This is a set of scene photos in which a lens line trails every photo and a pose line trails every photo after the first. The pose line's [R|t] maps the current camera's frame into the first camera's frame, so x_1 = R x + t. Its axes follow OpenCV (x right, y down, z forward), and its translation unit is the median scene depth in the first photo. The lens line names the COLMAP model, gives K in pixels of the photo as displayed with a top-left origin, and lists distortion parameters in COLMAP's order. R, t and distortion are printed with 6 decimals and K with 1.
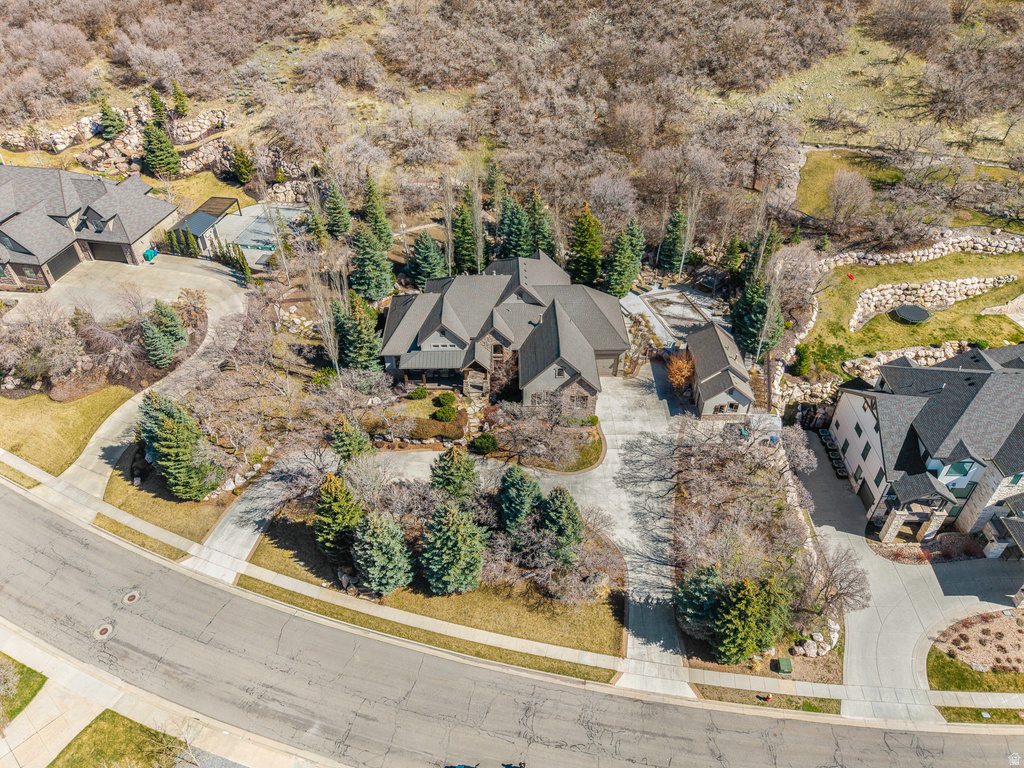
lens RADIAL K [[676.7, 0, 510.6], [0, 676.7, 388.1], [0, 0, 1]] dist [0.041072, -0.035364]
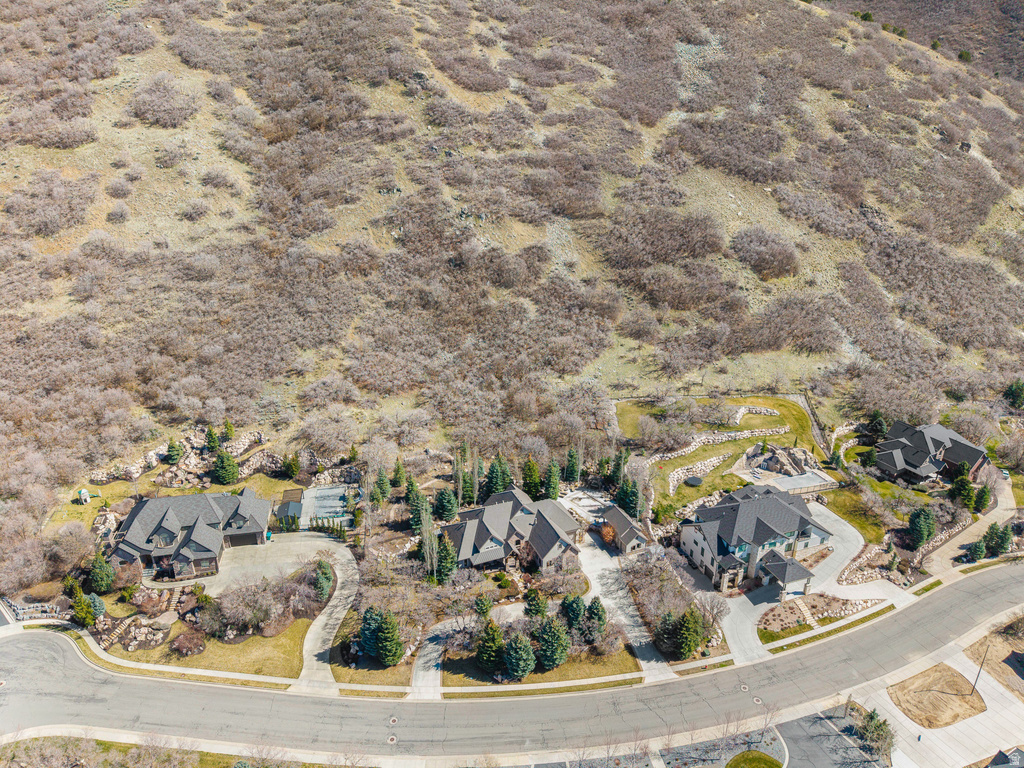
lens RADIAL K [[676.7, 0, 510.6], [0, 676.7, 388.1], [0, 0, 1]] dist [0.041072, -0.035364]
pose [[0.928293, -0.140683, 0.344211, -0.614696], [0.232779, 0.941711, -0.242887, -0.009924], [-0.289977, 0.305595, 0.906932, -0.802336]]
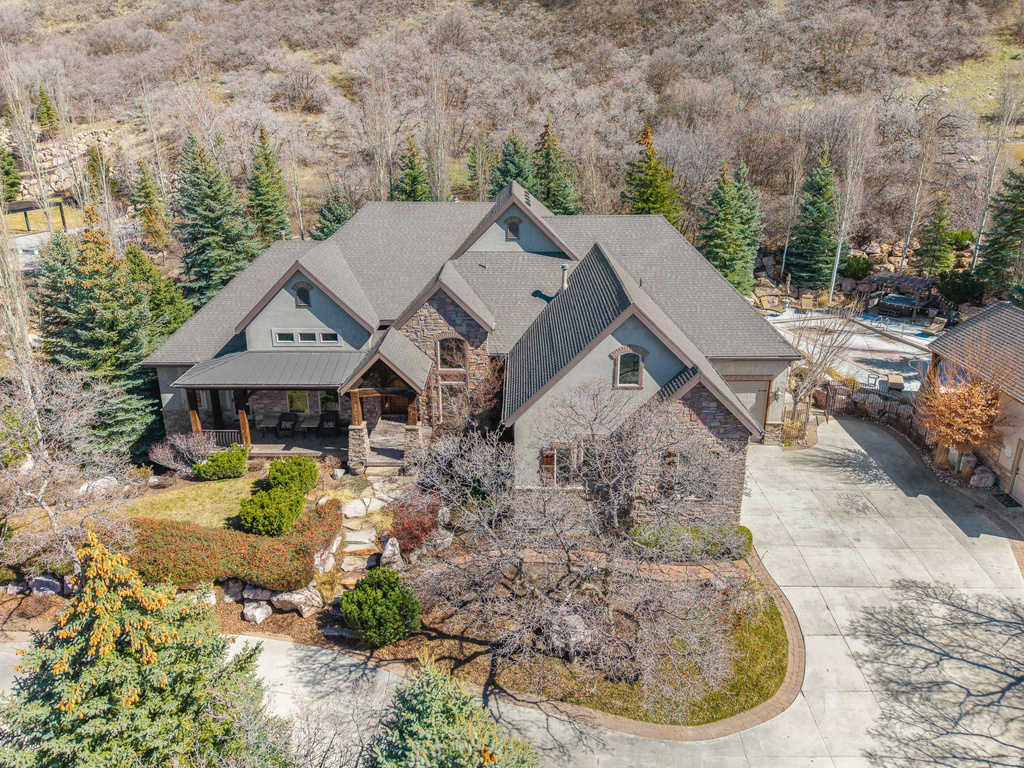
lens RADIAL K [[696.9, 0, 512.5], [0, 696.9, 336.2], [0, 0, 1]] dist [0.033062, -0.040318]
pose [[0.999718, 0.009741, -0.021672, 0.023514], [-0.017043, 0.929508, -0.368408, 0.077353], [0.016556, 0.368673, 0.929412, 0.631421]]
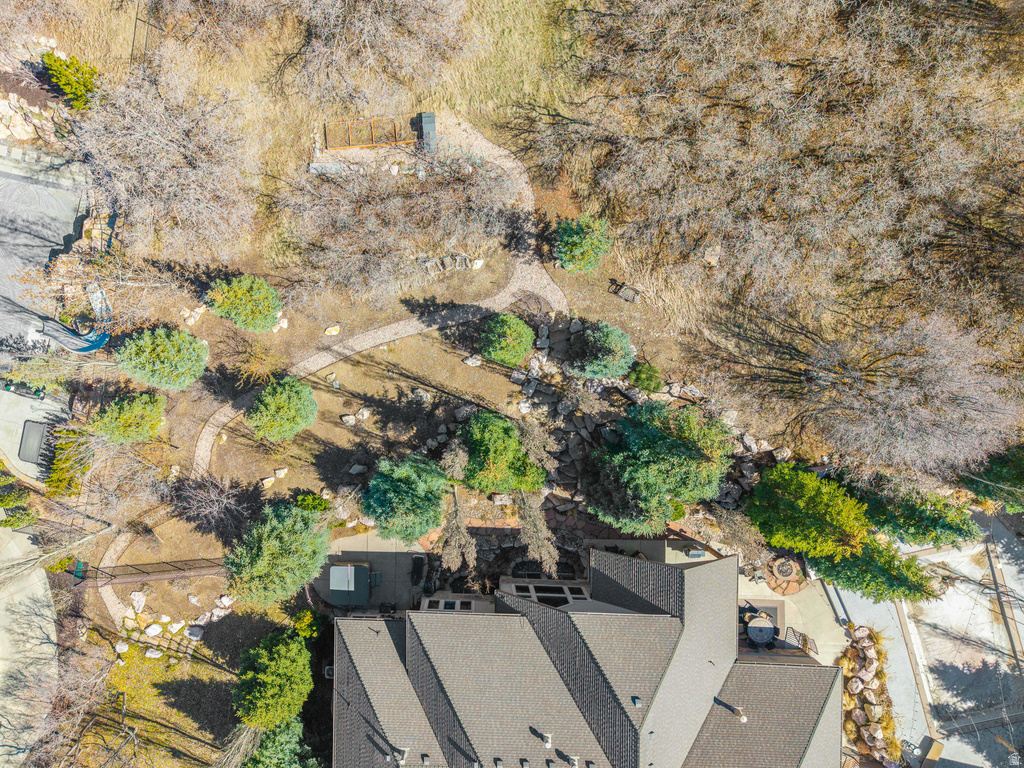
lens RADIAL K [[676.7, 0, 510.6], [0, 676.7, 388.1], [0, 0, 1]] dist [0.041072, -0.035364]
pose [[0.998419, 0.037856, -0.041542, -0.049414], [0.007418, 0.643917, 0.765060, -0.659063], [0.055711, -0.764158, 0.642618, 0.933825]]
